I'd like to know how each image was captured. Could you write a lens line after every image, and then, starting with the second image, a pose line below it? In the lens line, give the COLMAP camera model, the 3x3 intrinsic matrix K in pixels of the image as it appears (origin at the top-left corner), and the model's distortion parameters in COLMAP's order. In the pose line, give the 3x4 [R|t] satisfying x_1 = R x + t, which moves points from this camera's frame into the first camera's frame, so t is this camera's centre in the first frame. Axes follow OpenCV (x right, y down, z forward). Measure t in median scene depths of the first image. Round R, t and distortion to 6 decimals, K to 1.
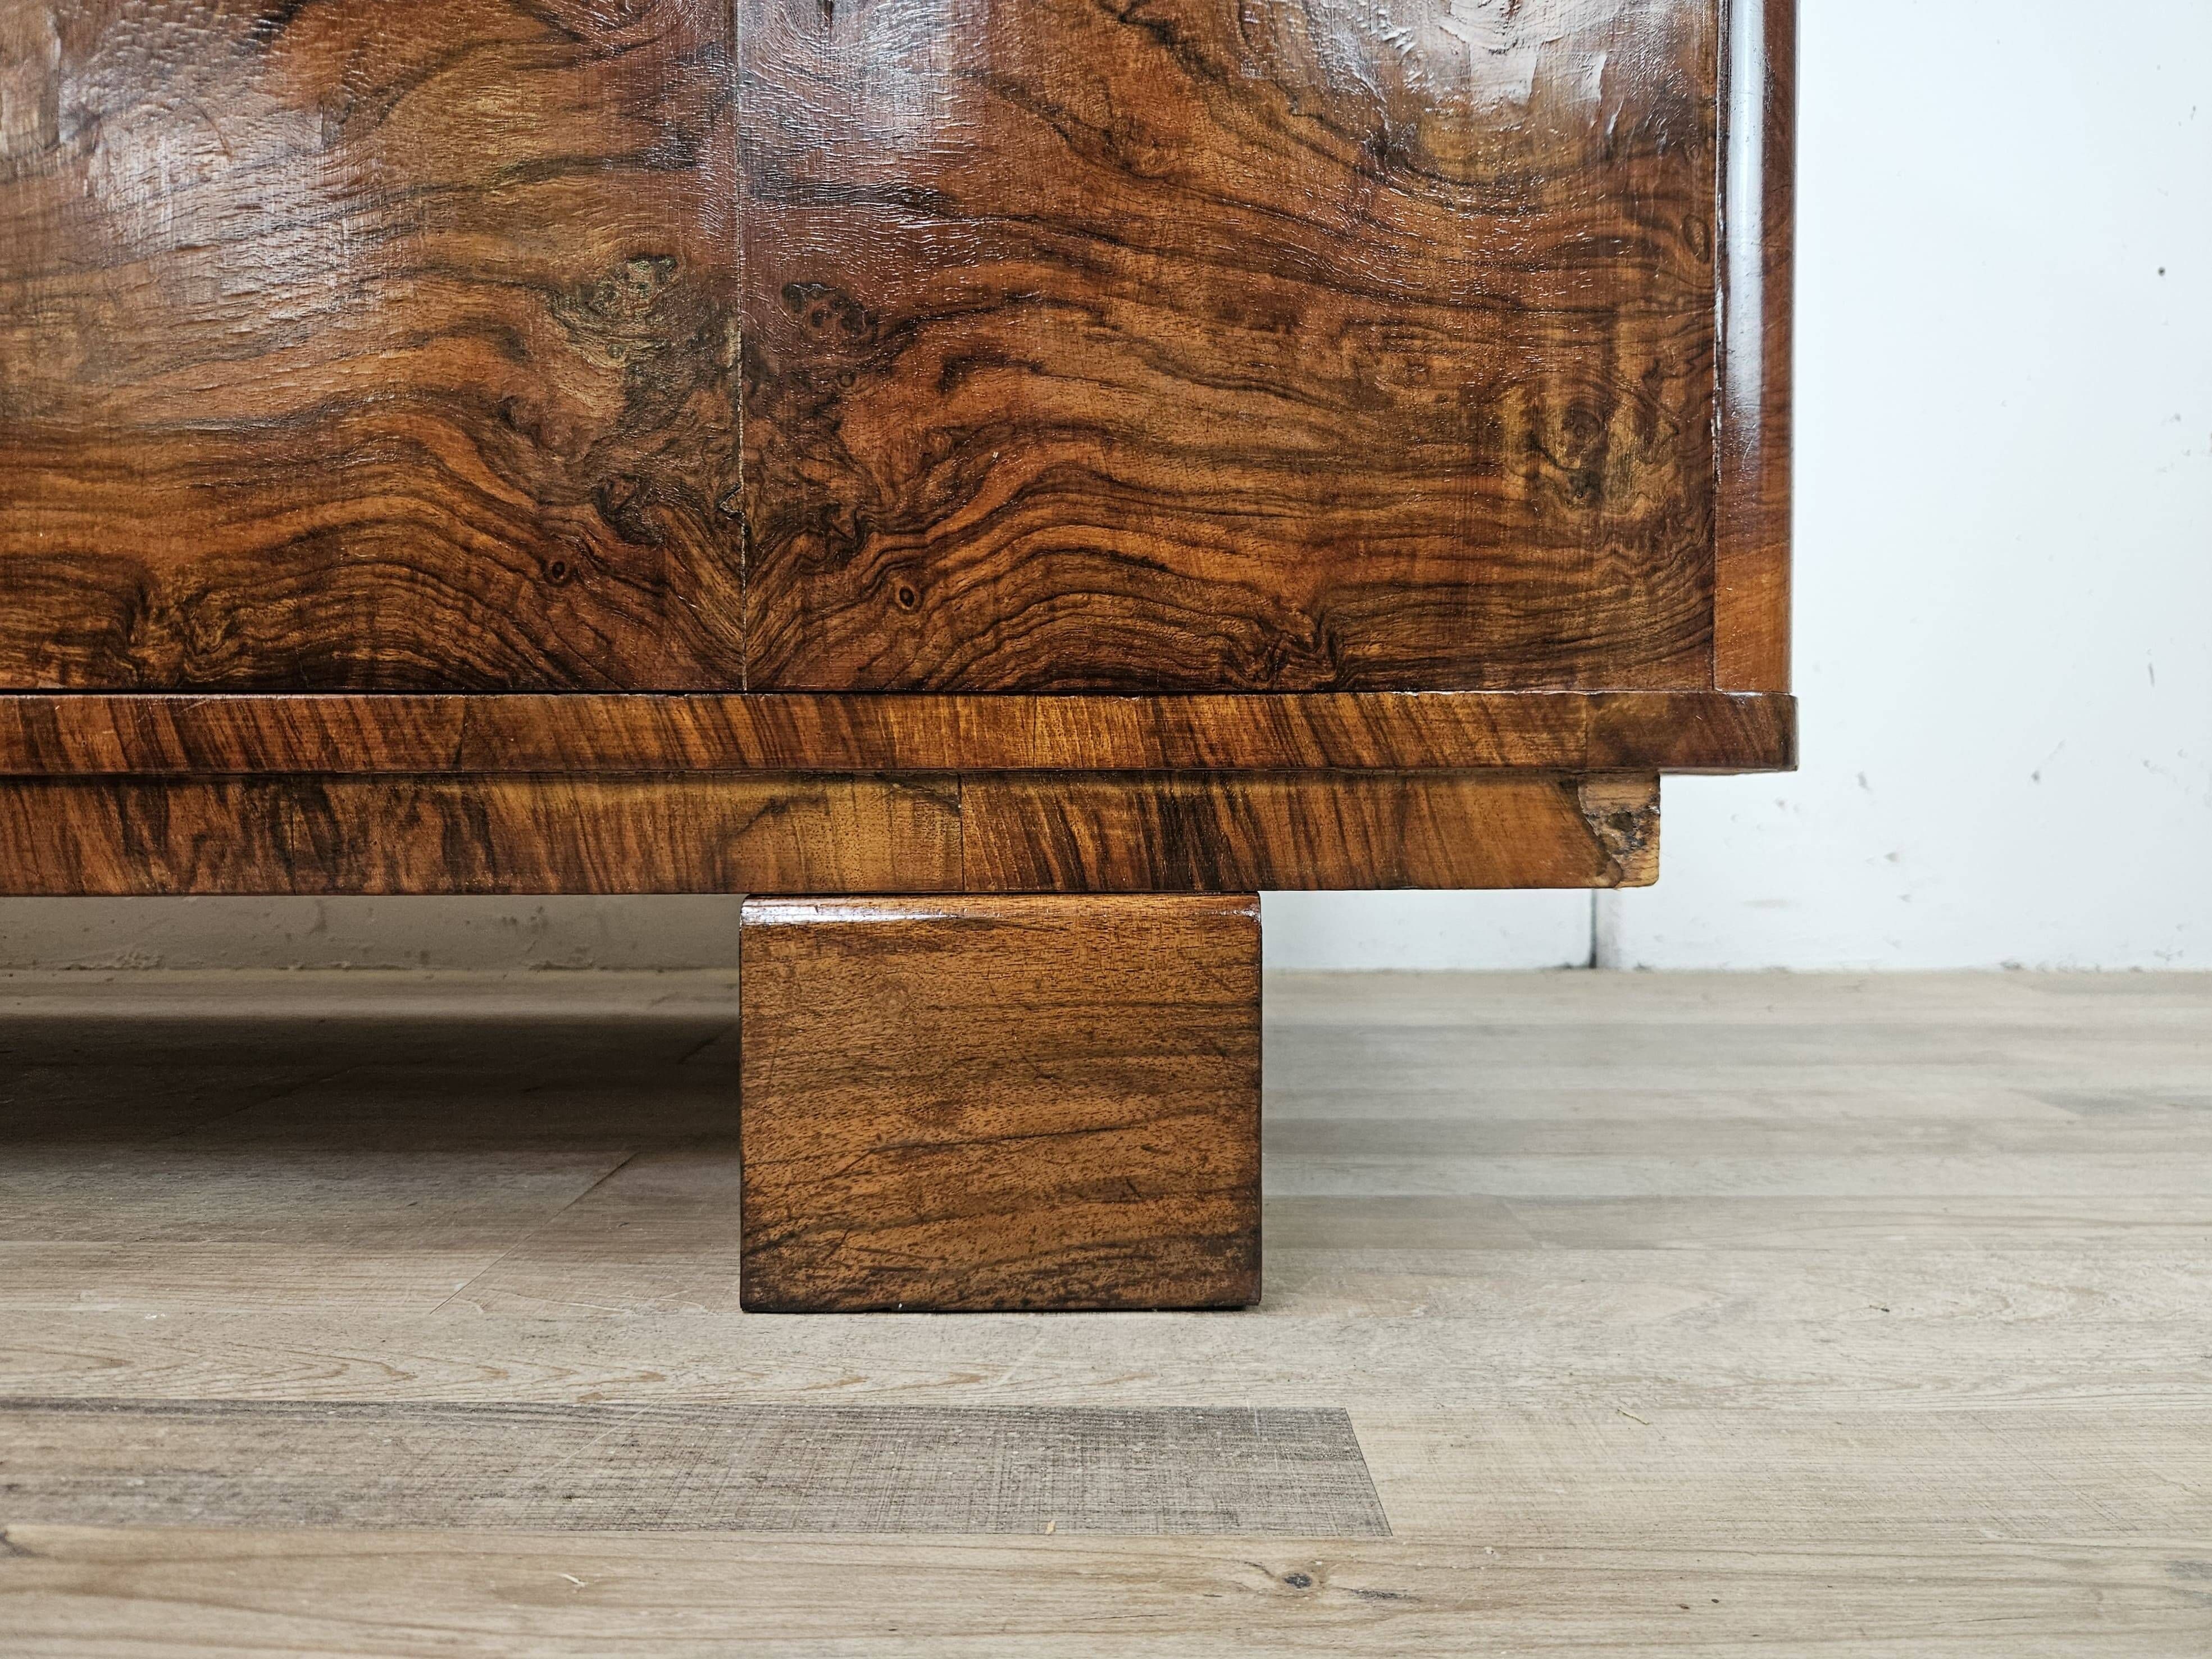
lens RADIAL K [[1499.1, 0, 1117.6], [0, 1499.1, 825.0], [0, 0, 1]] dist [0.054654, -0.054916]
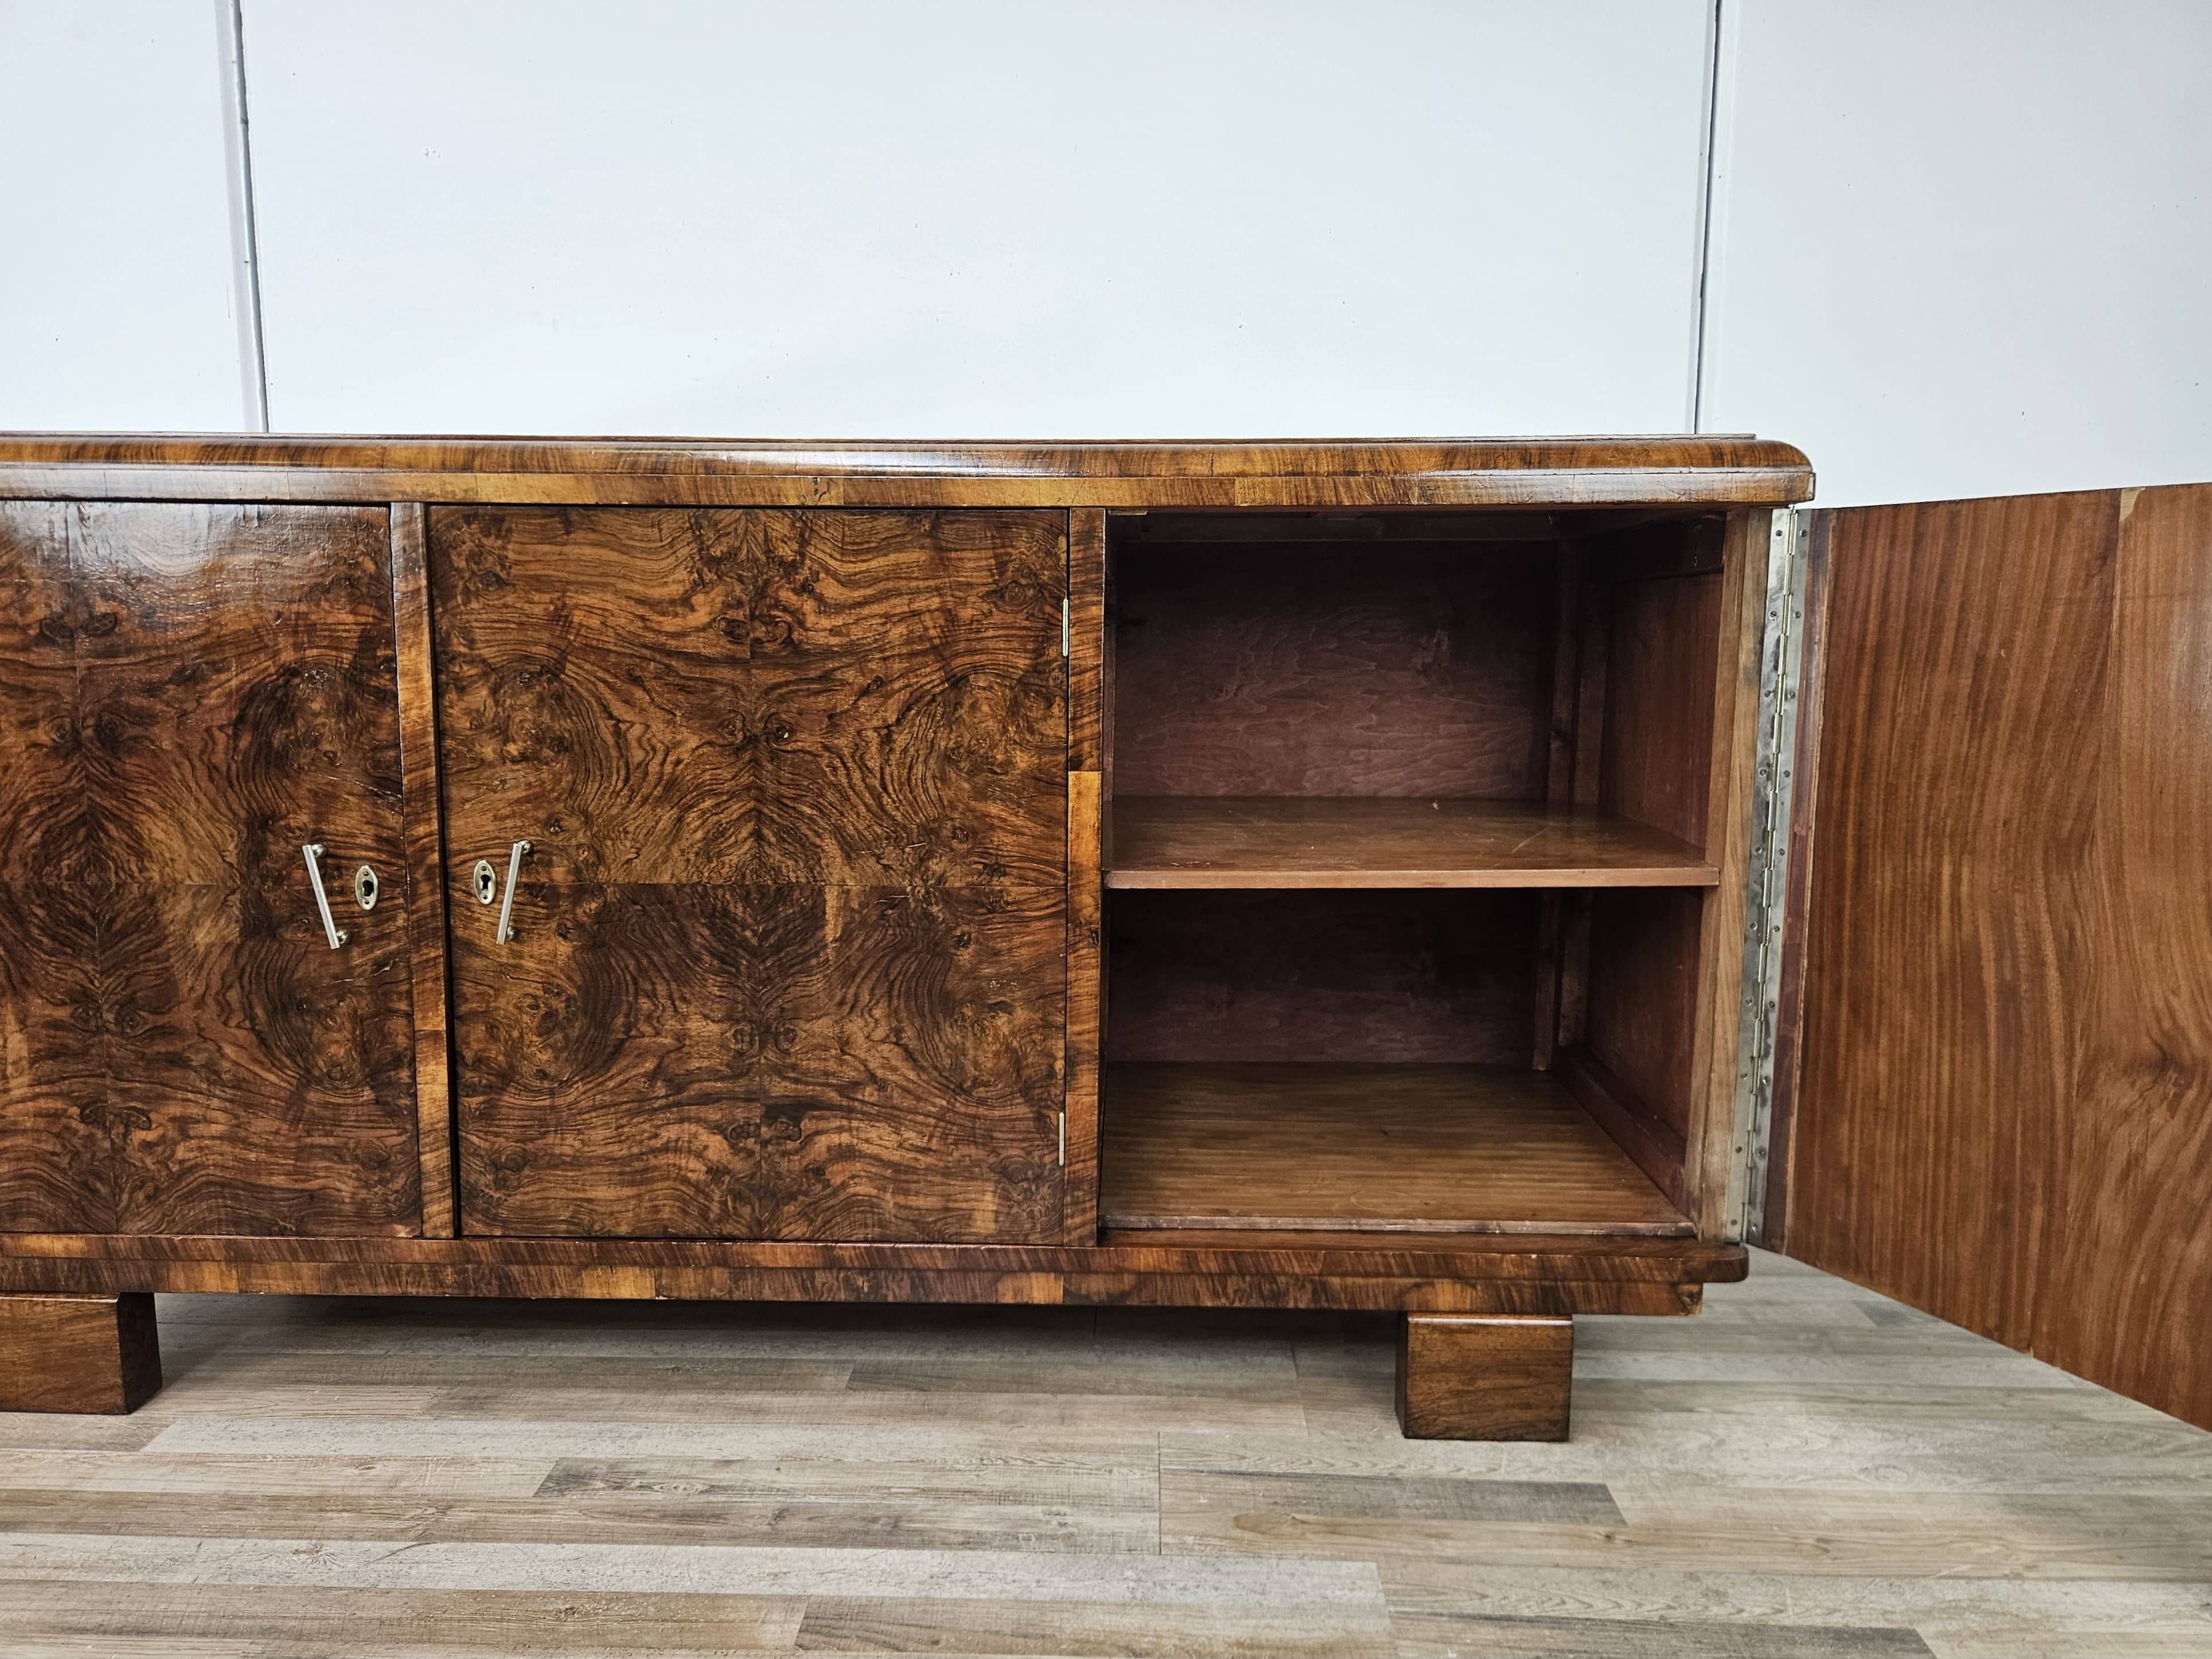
lens RADIAL K [[1525.9, 0, 1103.3], [0, 1525.9, 837.0], [0, 0, 1]] dist [0.060652, -0.061180]
pose [[0.999692, 0.009186, -0.023069, -0.832929], [-0.006590, 0.993891, 0.110170, -1.316484], [0.023940, -0.109984, 0.993645, -2.144602]]
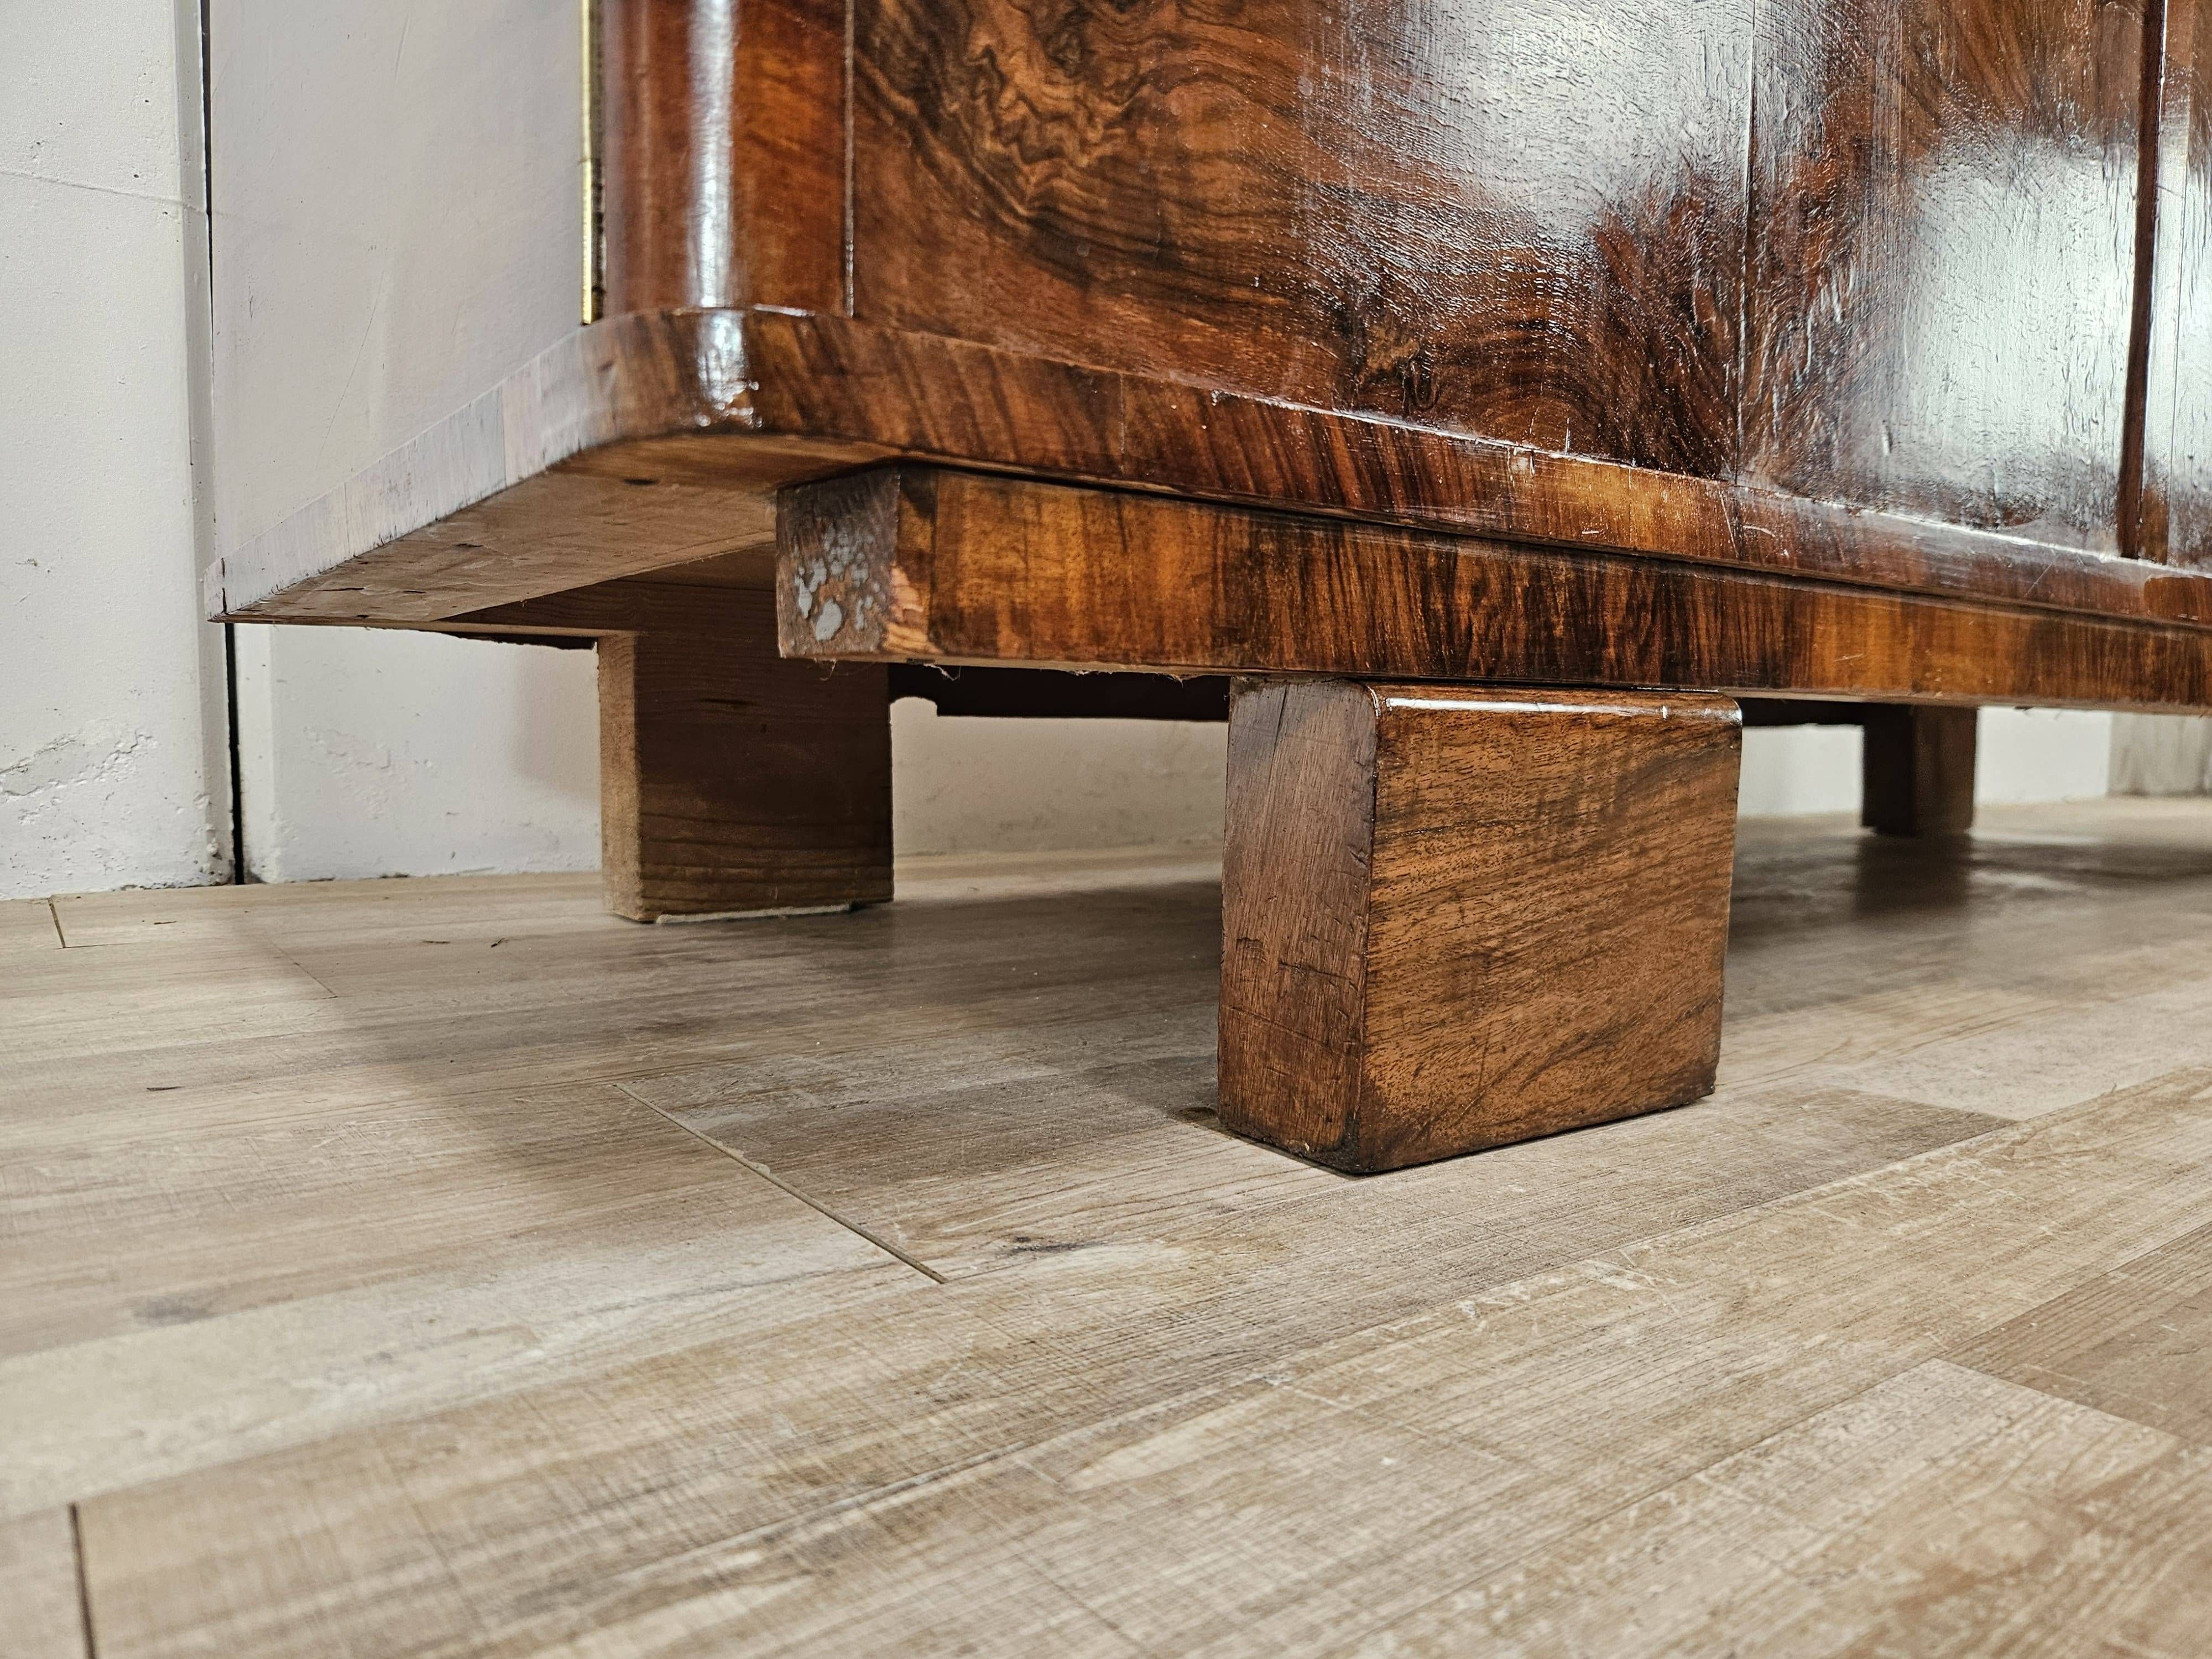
lens RADIAL K [[1499.2, 0, 1104.5], [0, 1499.2, 835.3], [0, 0, 1]] dist [0.054654, -0.054916]
pose [[0.799750, -0.032017, 0.599479, -3.969833], [0.003170, 0.998788, 0.049114, 0.091885], [-0.600325, -0.037378, 0.798882, 0.454352]]
